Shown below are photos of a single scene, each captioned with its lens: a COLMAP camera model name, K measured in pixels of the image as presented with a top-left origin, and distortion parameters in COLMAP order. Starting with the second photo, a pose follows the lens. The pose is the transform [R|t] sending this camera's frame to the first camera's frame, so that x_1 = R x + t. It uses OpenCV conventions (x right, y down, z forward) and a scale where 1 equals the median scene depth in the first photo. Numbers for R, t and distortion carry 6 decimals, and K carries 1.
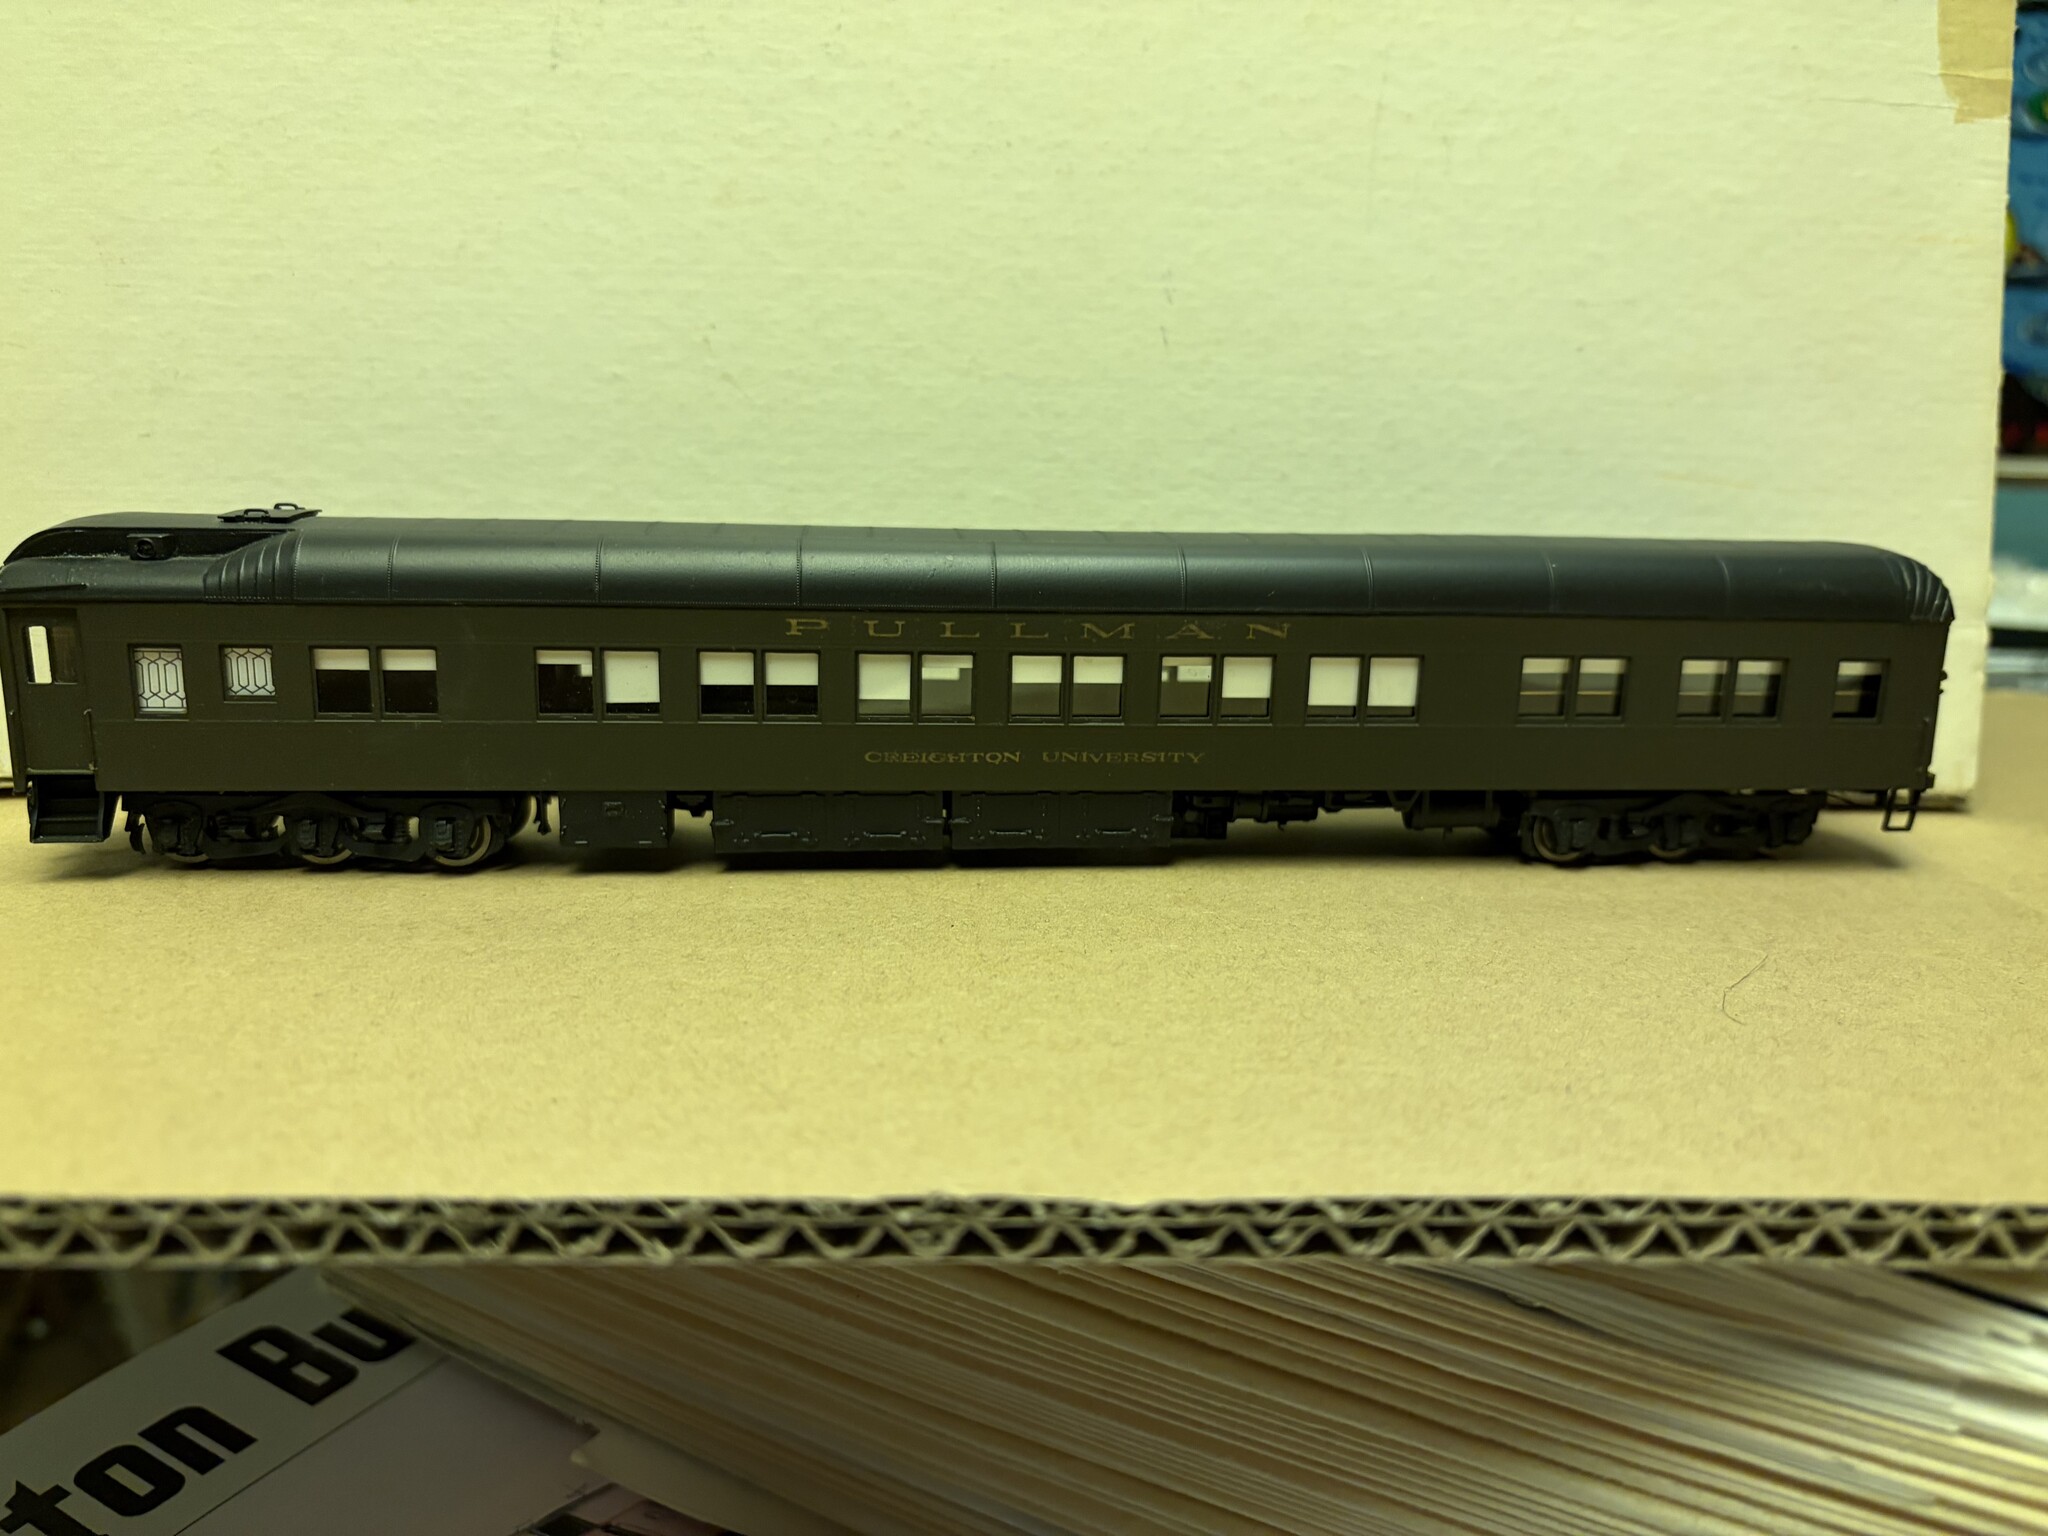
lens RADIAL K [[1563.2, 0, 1016.3], [0, 1563.2, 767.3], [0, 0, 1]] dist [0.001729, -0.031697]
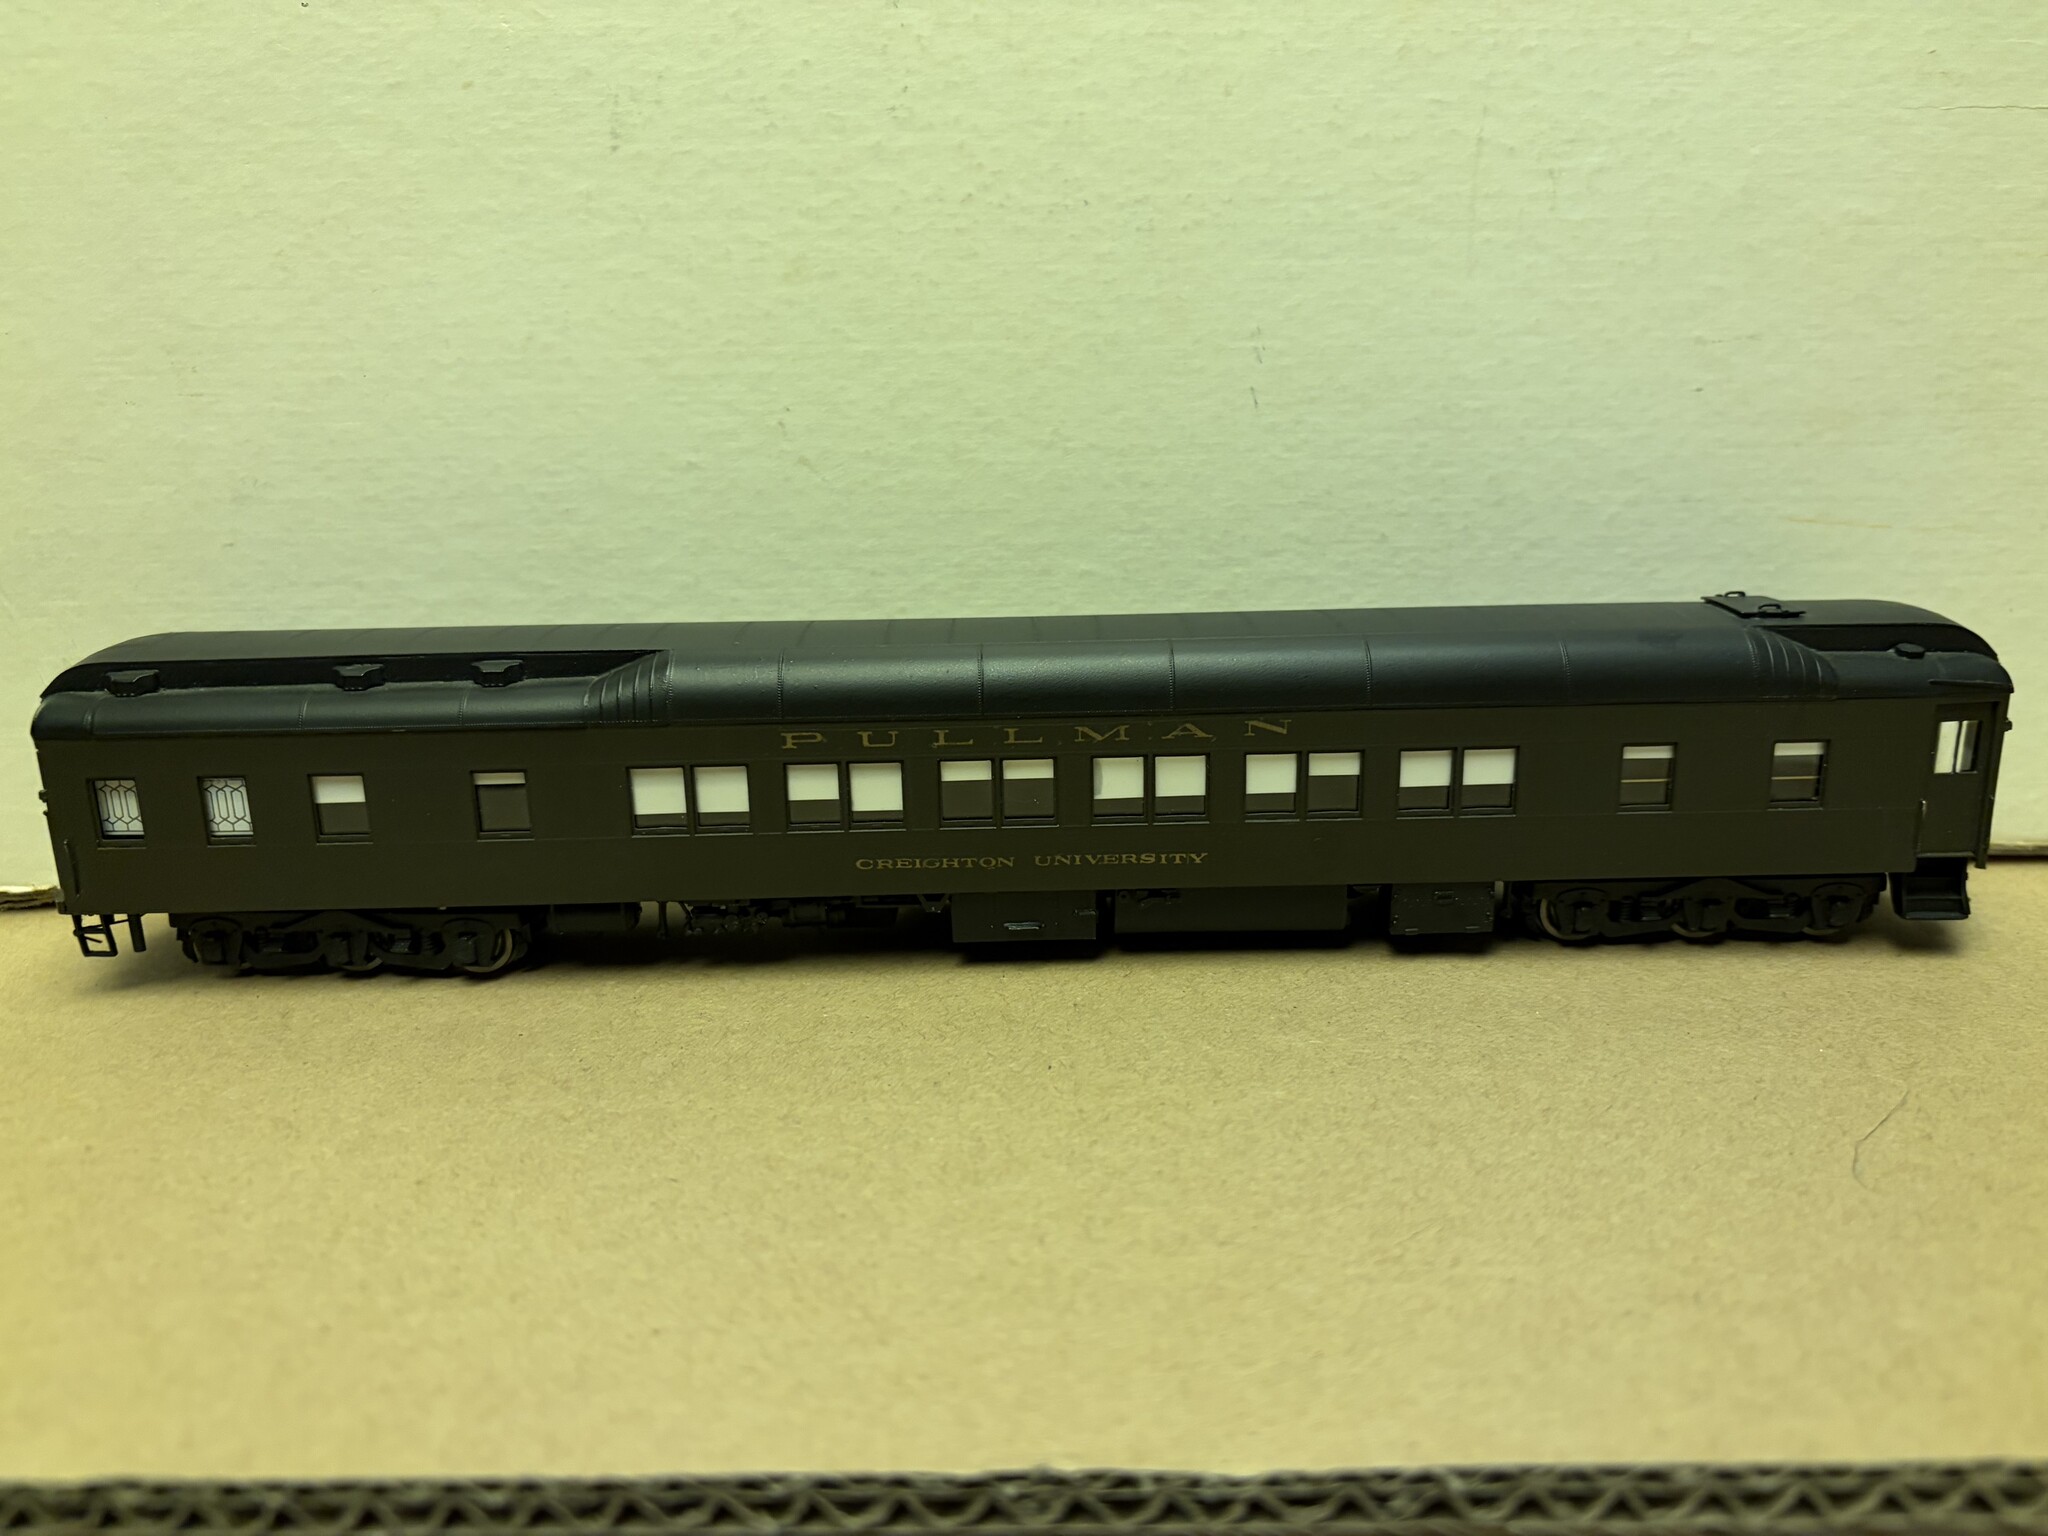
lens RADIAL K [[1563.2, 0, 1016.3], [0, 1563.2, 767.3], [0, 0, 1]] dist [0.001729, -0.031697]
pose [[0.997744, -0.026385, -0.061738, 0.002536], [0.029768, 0.998069, 0.054525, -0.111667], [0.060180, -0.056240, 0.996602, 0.026524]]
